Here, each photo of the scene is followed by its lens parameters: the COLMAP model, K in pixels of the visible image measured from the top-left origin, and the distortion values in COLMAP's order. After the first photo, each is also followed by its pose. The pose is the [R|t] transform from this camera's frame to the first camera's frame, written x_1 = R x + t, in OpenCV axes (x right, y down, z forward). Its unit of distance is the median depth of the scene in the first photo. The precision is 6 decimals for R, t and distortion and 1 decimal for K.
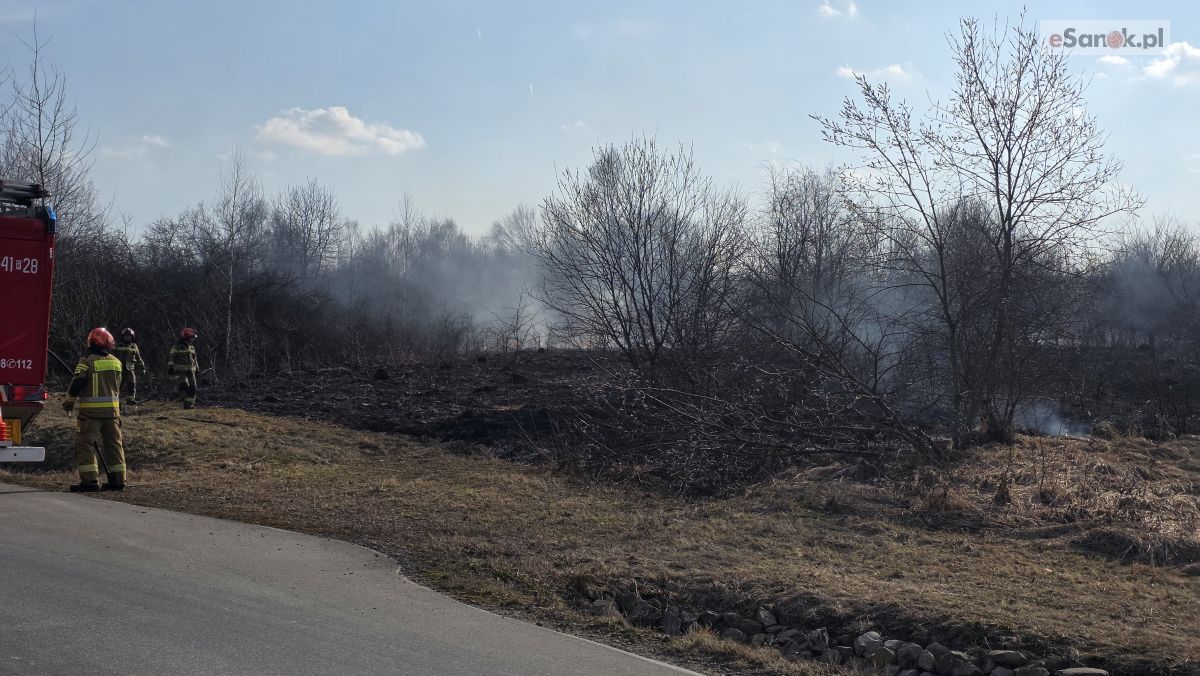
lens RADIAL K [[1570.6, 0, 638.2], [0, 1570.6, 346.1], [0, 0, 1]] dist [0.243482, -0.886813]
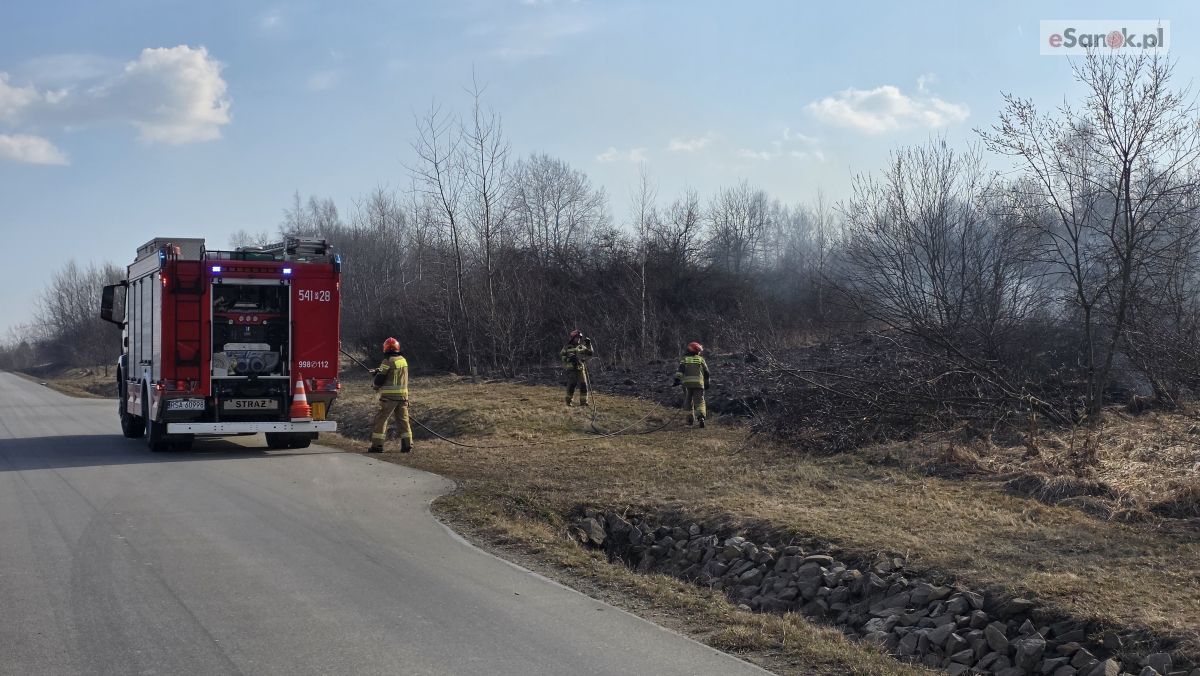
lens RADIAL K [[1570.6, 0, 638.2], [0, 1570.6, 346.1], [0, 0, 1]] dist [0.243482, -0.886813]
pose [[0.943648, -0.030166, -0.329573, 0.180875], [0.034968, 0.999351, 0.008650, -0.003818], [0.329098, -0.019687, 0.944090, -0.132272]]
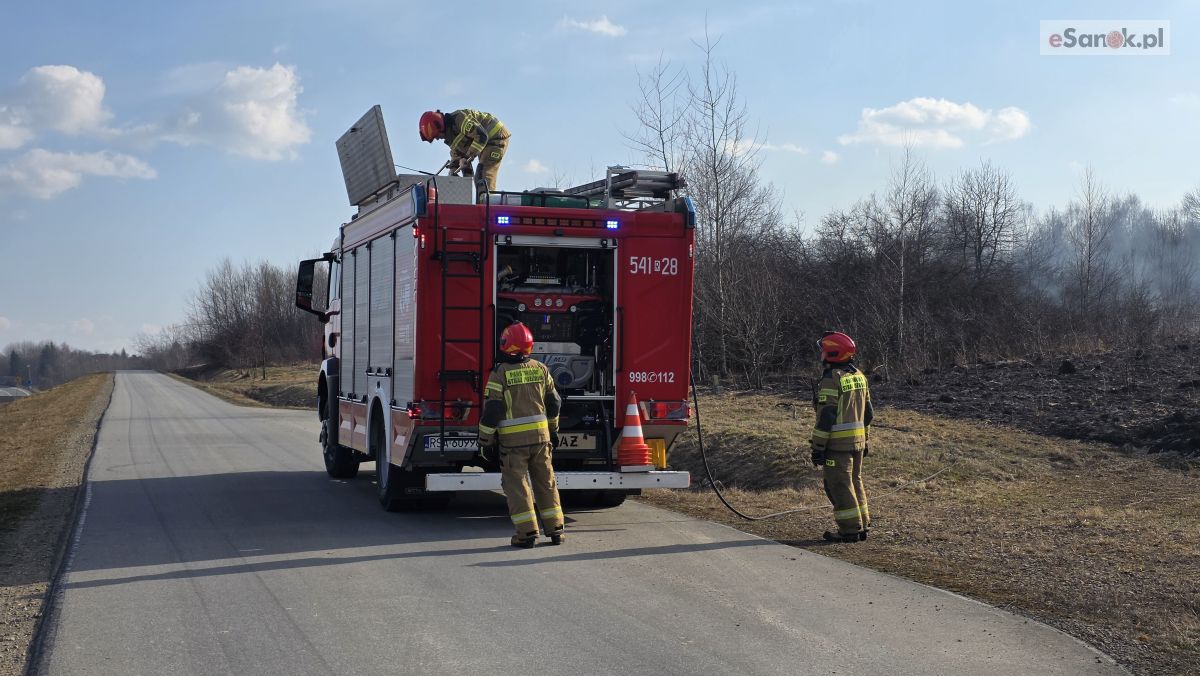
lens RADIAL K [[1570.6, 0, 638.2], [0, 1570.6, 346.1], [0, 0, 1]] dist [0.243482, -0.886813]
pose [[0.912648, -0.023594, -0.408066, -0.021255], [0.027054, 0.999630, 0.002710, -0.004470], [0.407851, -0.013513, 0.912948, 0.099102]]
